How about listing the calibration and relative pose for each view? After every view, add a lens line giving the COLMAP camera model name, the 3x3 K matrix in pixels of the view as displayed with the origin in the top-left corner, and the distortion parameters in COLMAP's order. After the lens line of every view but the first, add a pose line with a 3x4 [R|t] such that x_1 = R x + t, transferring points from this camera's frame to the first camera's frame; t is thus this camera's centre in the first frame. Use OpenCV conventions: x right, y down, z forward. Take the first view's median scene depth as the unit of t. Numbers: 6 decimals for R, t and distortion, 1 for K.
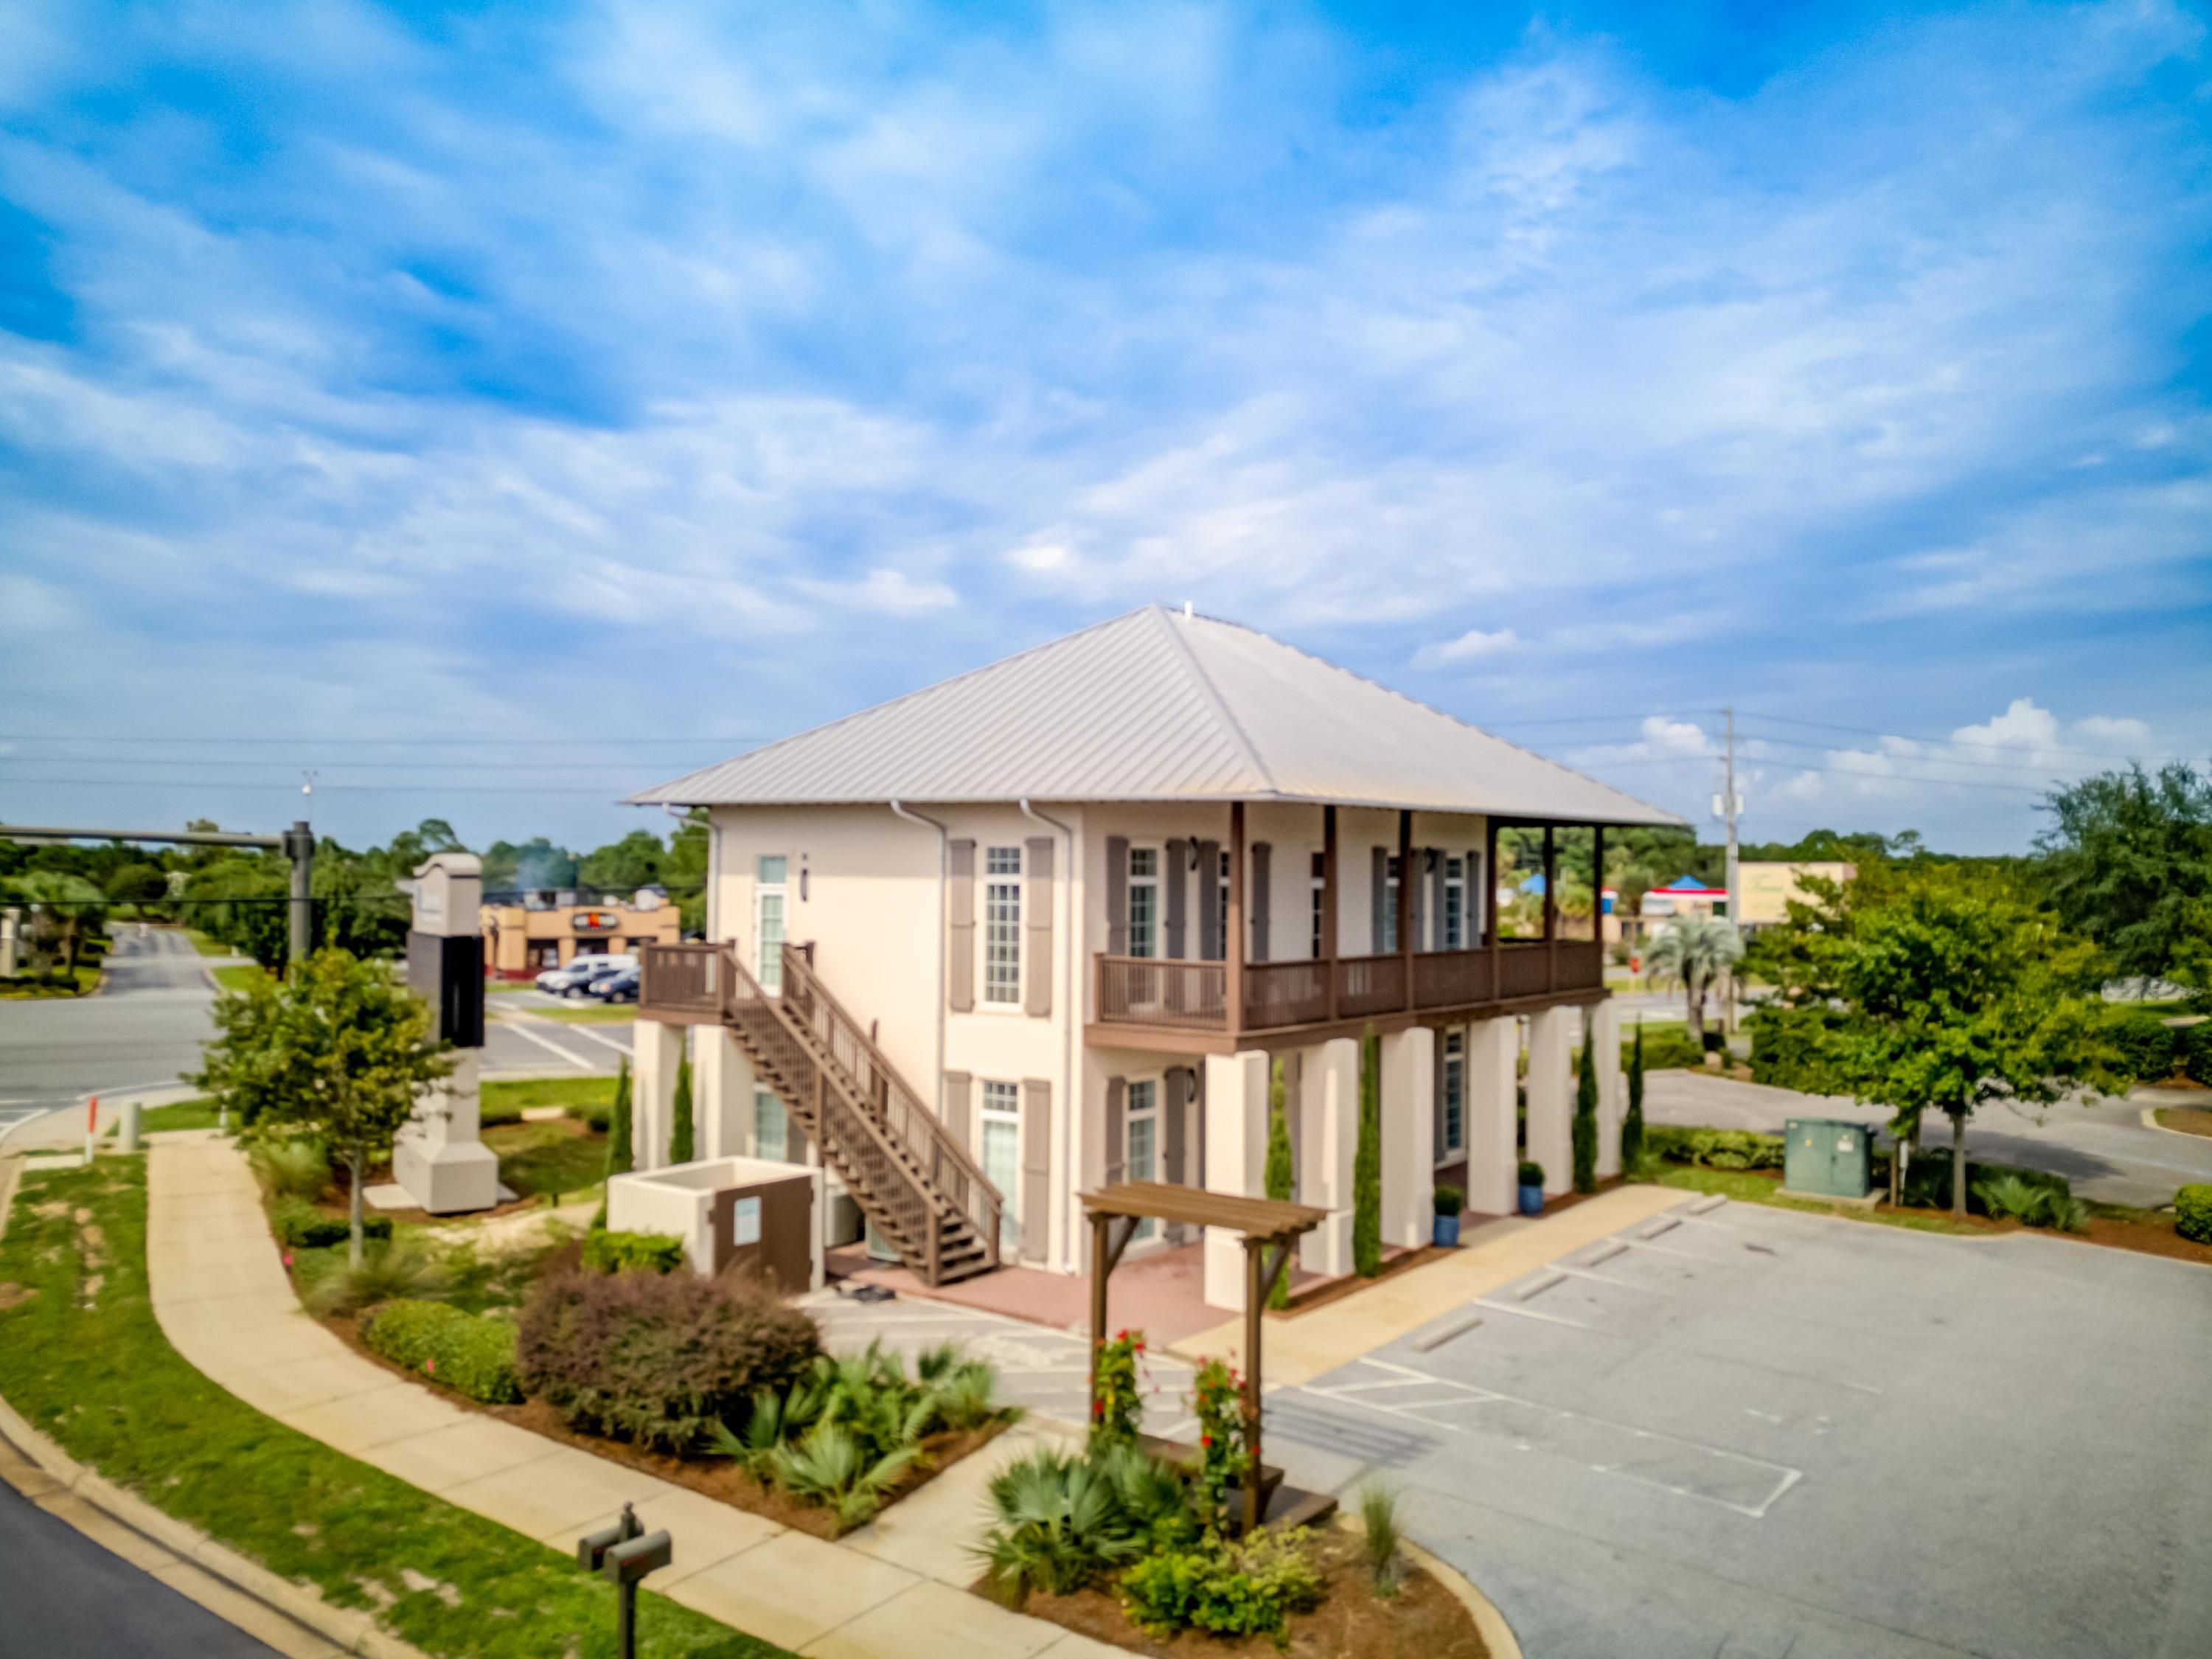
lens RADIAL K [[1683.7, 0, 1107.1], [0, 1683.7, 824.2], [0, 0, 1]] dist [0.018349, -0.006417]
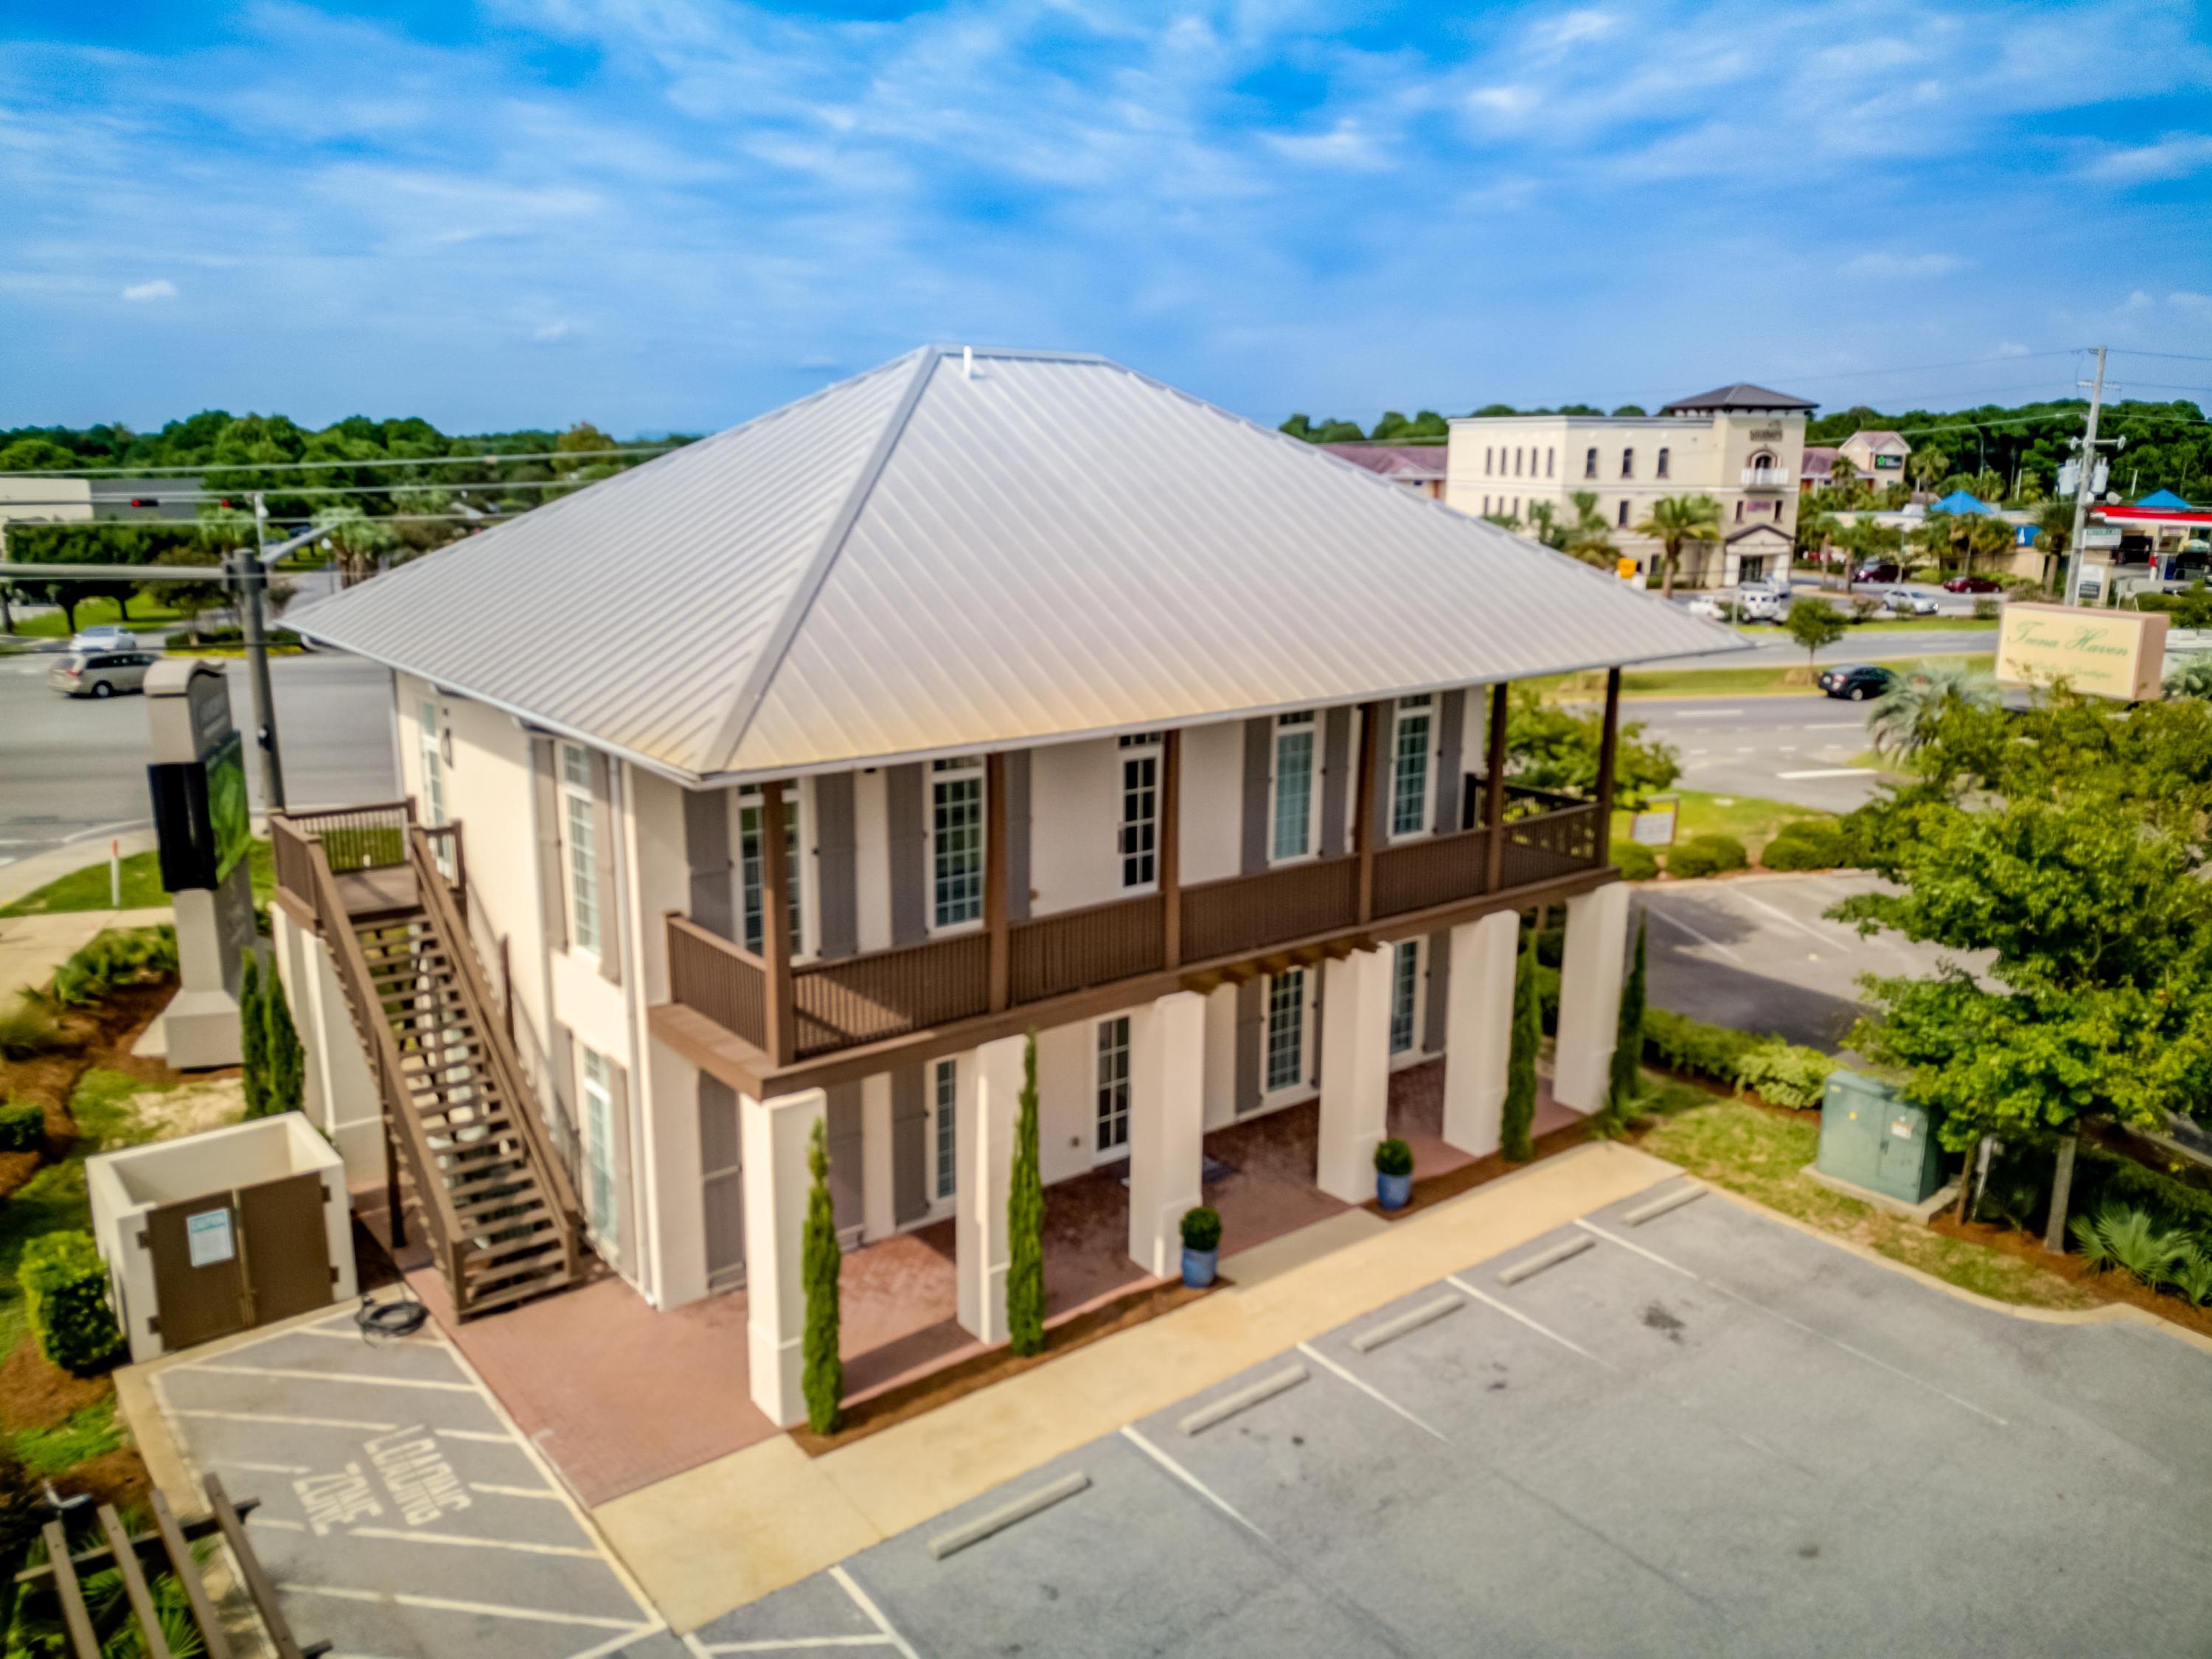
lens RADIAL K [[1669.0, 0, 1108.6], [0, 1669.0, 822.3], [0, 0, 1]] dist [0.014535, 0.001925]
pose [[0.969187, 0.054584, -0.240200, 0.345273], [0.006526, 0.969106, 0.246557, -0.136059], [0.246238, -0.240527, 0.938890, 0.365098]]
